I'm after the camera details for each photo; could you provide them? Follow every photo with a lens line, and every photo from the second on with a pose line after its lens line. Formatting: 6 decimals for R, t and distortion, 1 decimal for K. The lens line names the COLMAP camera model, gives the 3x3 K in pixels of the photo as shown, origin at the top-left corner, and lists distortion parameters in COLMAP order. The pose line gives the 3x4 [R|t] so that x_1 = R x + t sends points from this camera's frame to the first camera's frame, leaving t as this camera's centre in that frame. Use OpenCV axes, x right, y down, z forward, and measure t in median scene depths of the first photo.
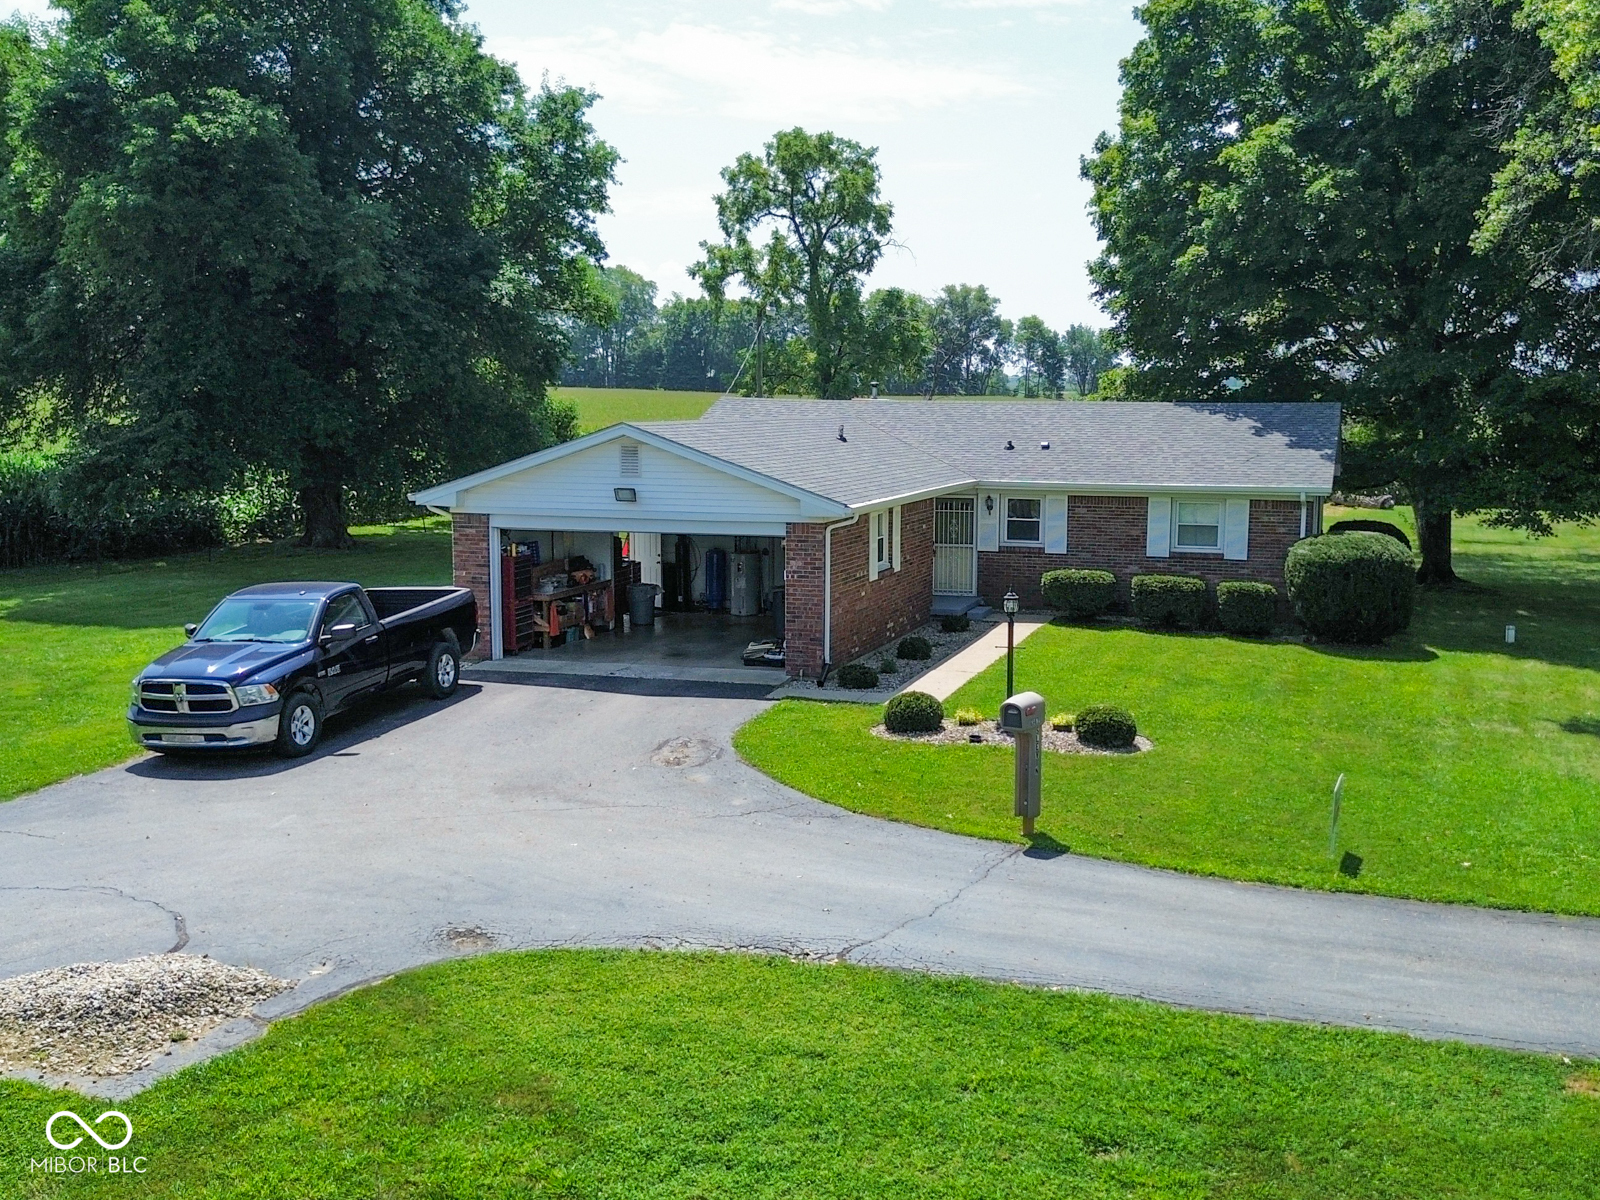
lens RADIAL K [[1765.7, 0, 882.0], [0, 1765.7, 553.9], [0, 0, 1]] dist [0.054512, 0.000000]
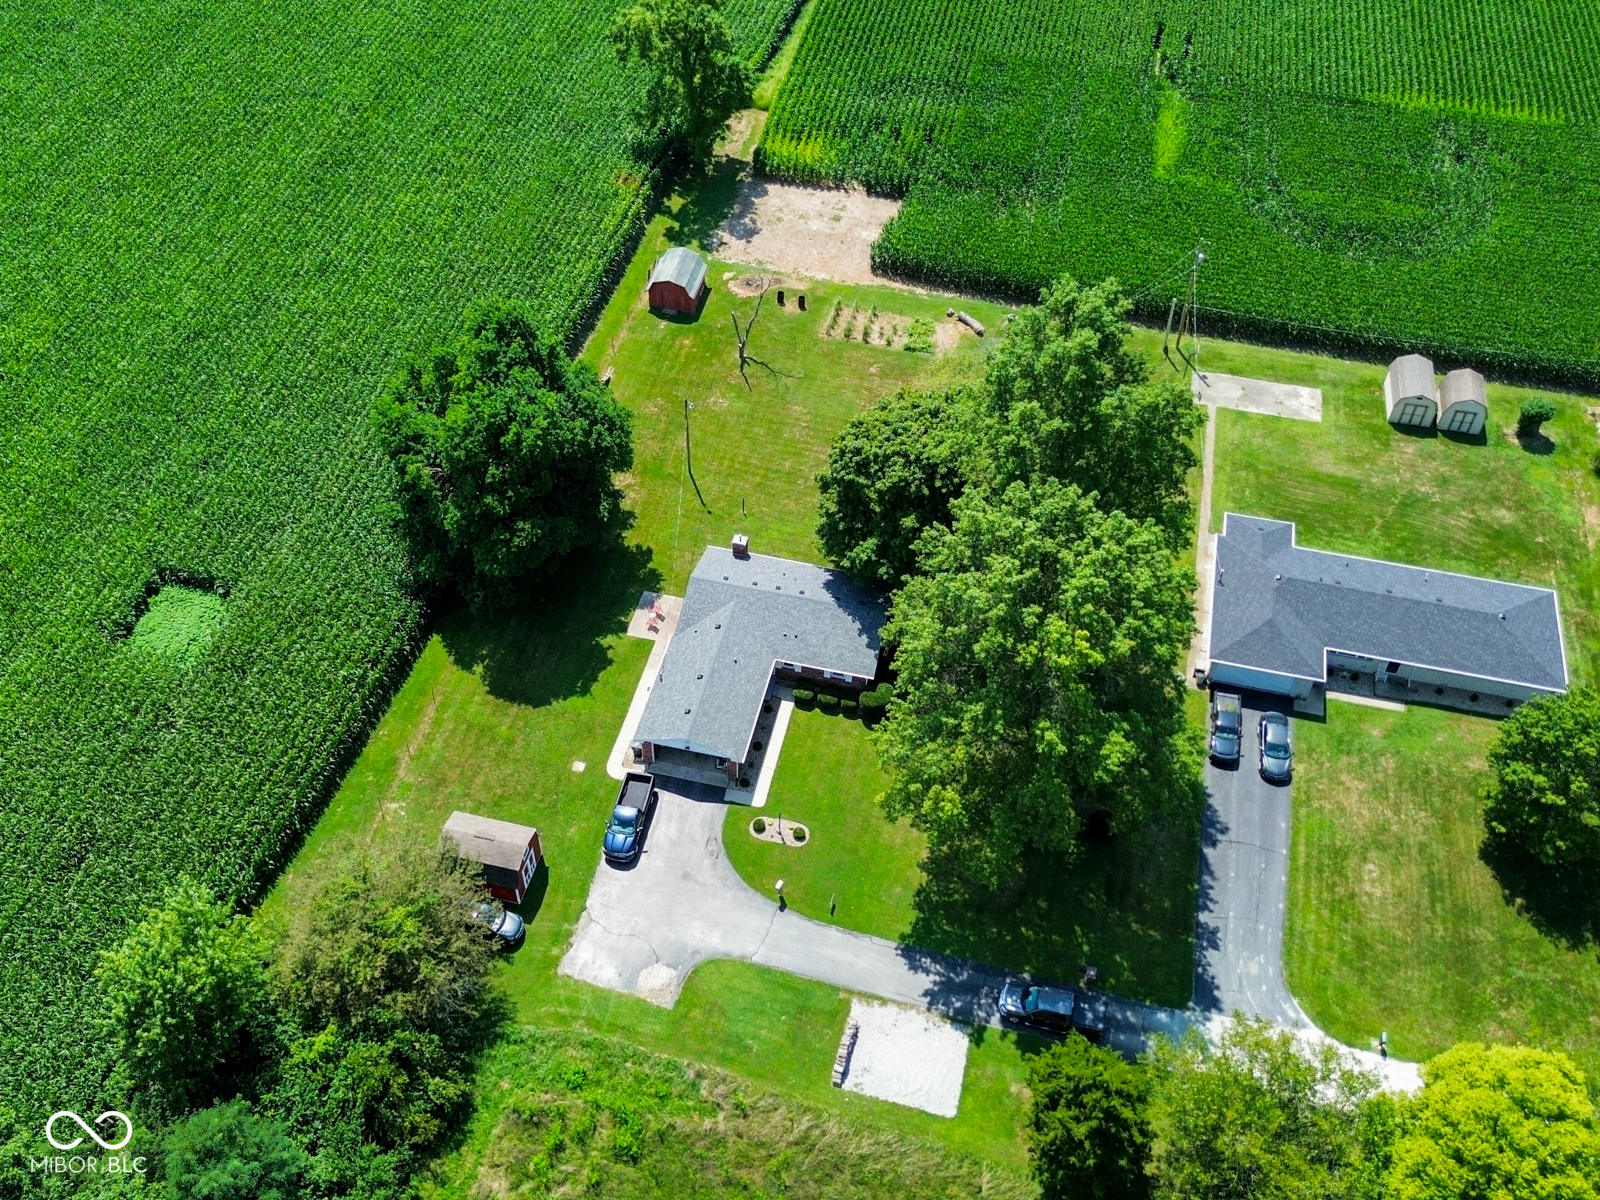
lens RADIAL K [[1539.8, 0, 758.2], [0, 1539.8, 578.1], [0, 0, 1]] dist [0.018997, 0.000000]
pose [[0.999450, -0.027709, 0.018245, -0.027803], [0.008787, 0.751396, 0.659794, -2.119431], [-0.031991, -0.659270, 0.751225, -1.122209]]
